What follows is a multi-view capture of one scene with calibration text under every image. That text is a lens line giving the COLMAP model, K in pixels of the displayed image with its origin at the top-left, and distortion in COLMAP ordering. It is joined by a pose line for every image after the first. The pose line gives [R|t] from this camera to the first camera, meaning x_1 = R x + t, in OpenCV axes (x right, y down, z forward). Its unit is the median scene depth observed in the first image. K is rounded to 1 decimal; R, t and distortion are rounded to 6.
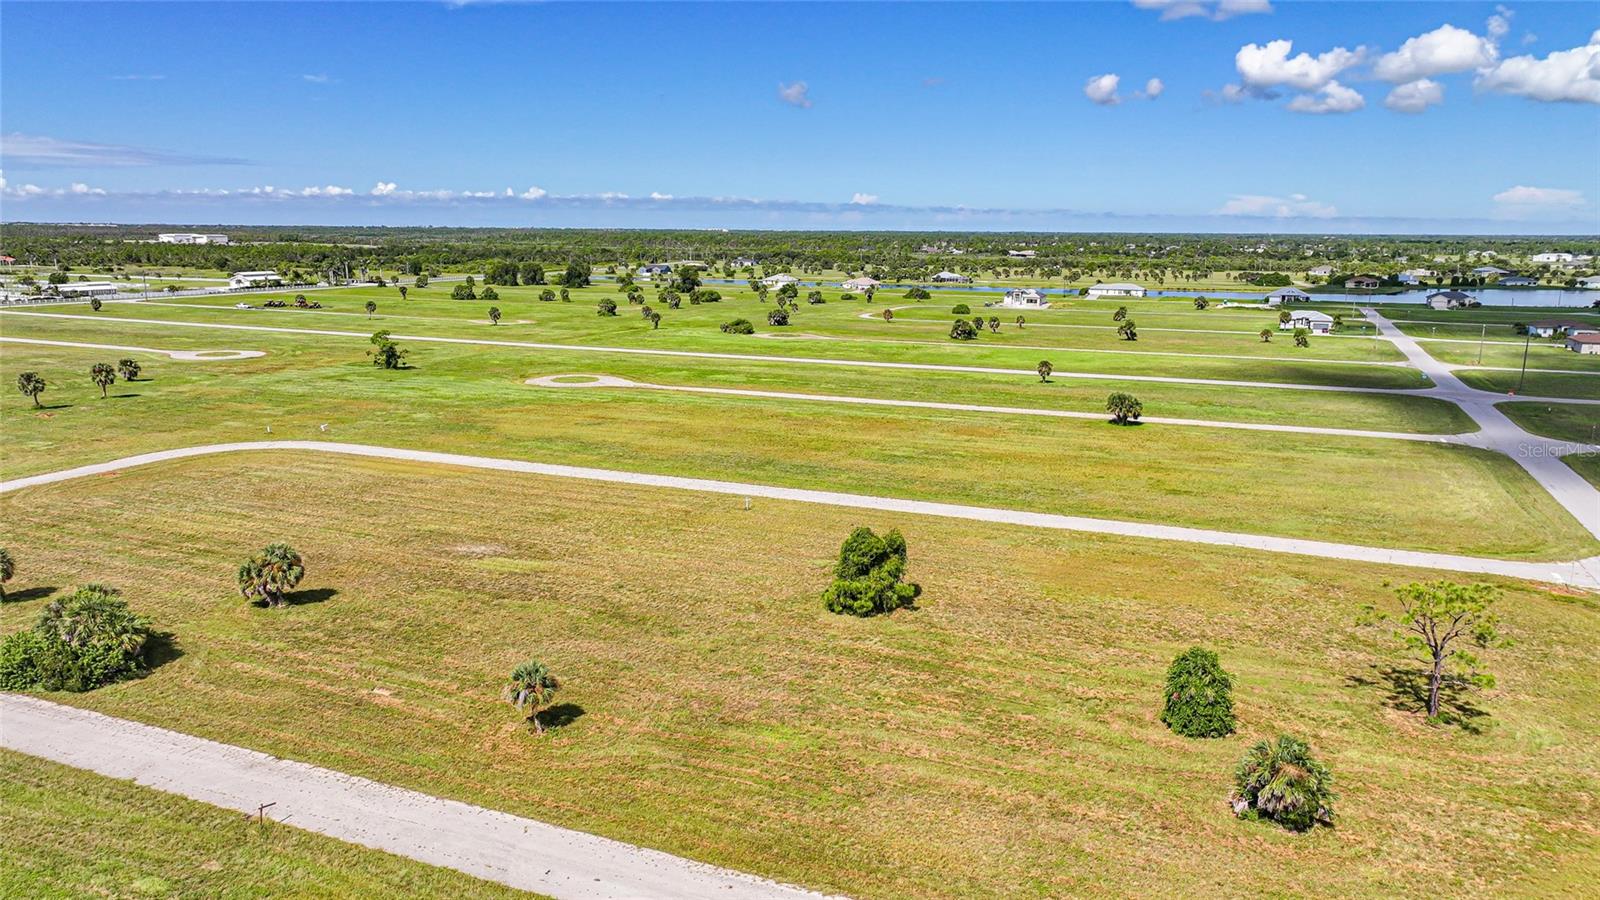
lens RADIAL K [[1098.9, 0, 809.8], [0, 1098.9, 460.3], [0, 0, 1]] dist [-0.000730, 0.016983]
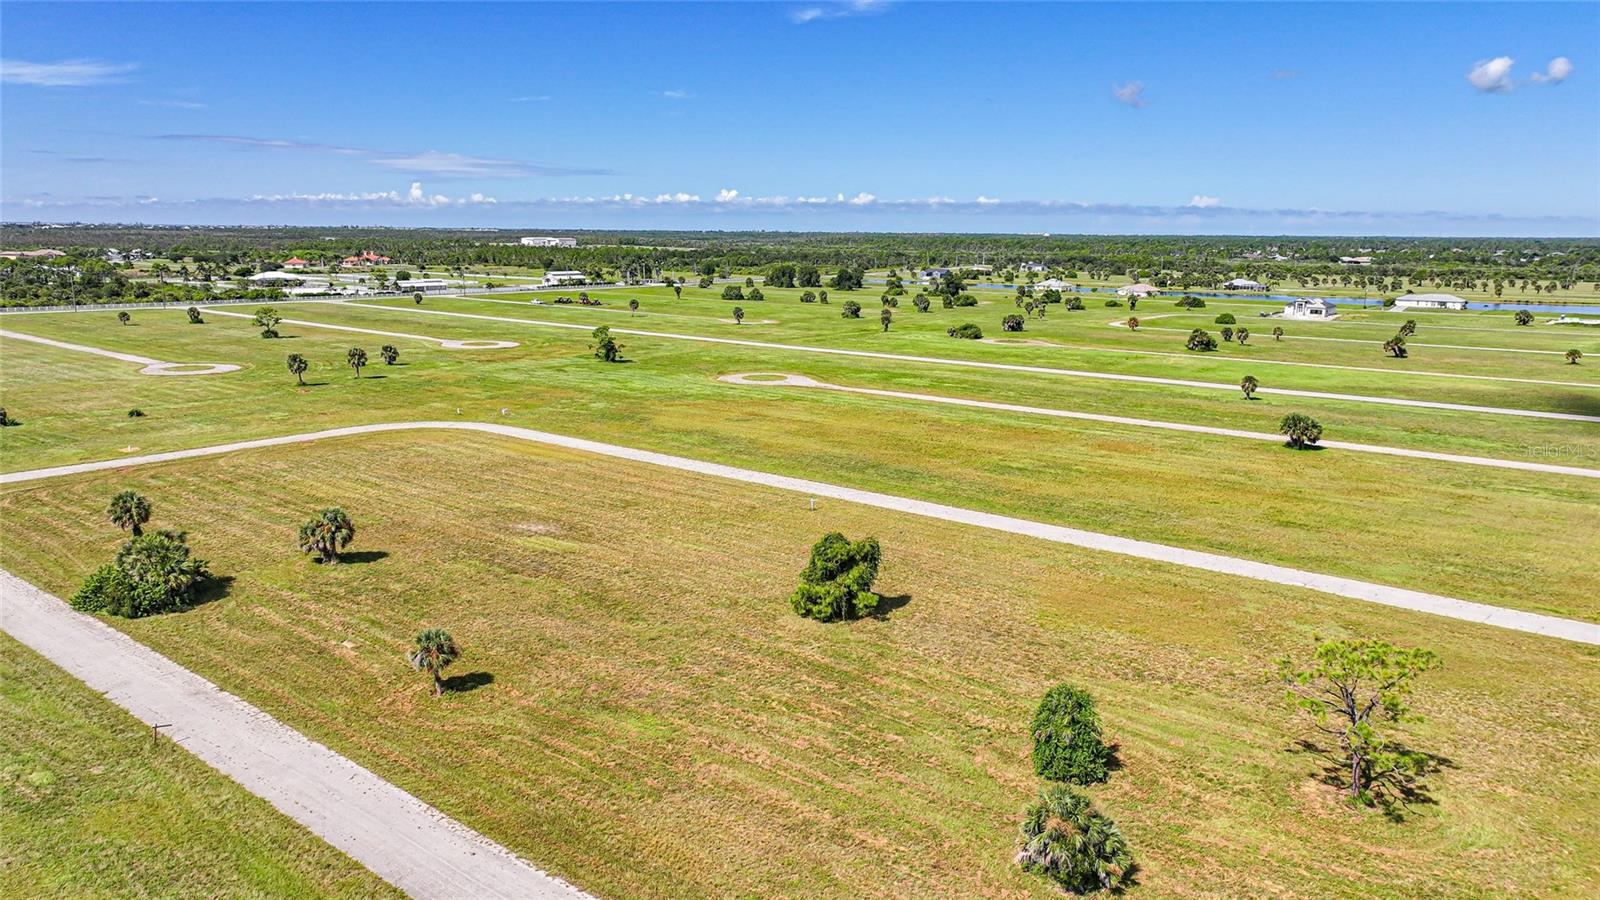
lens RADIAL K [[1103.8, 0, 816.9], [0, 1103.8, 462.2], [0, 0, 1]] dist [0.001912, 0.014550]
pose [[0.960838, 0.057130, -0.271156, 0.233233], [-0.057989, 0.998305, 0.004848, -0.004068], [0.270974, 0.011066, 0.962523, 0.032838]]
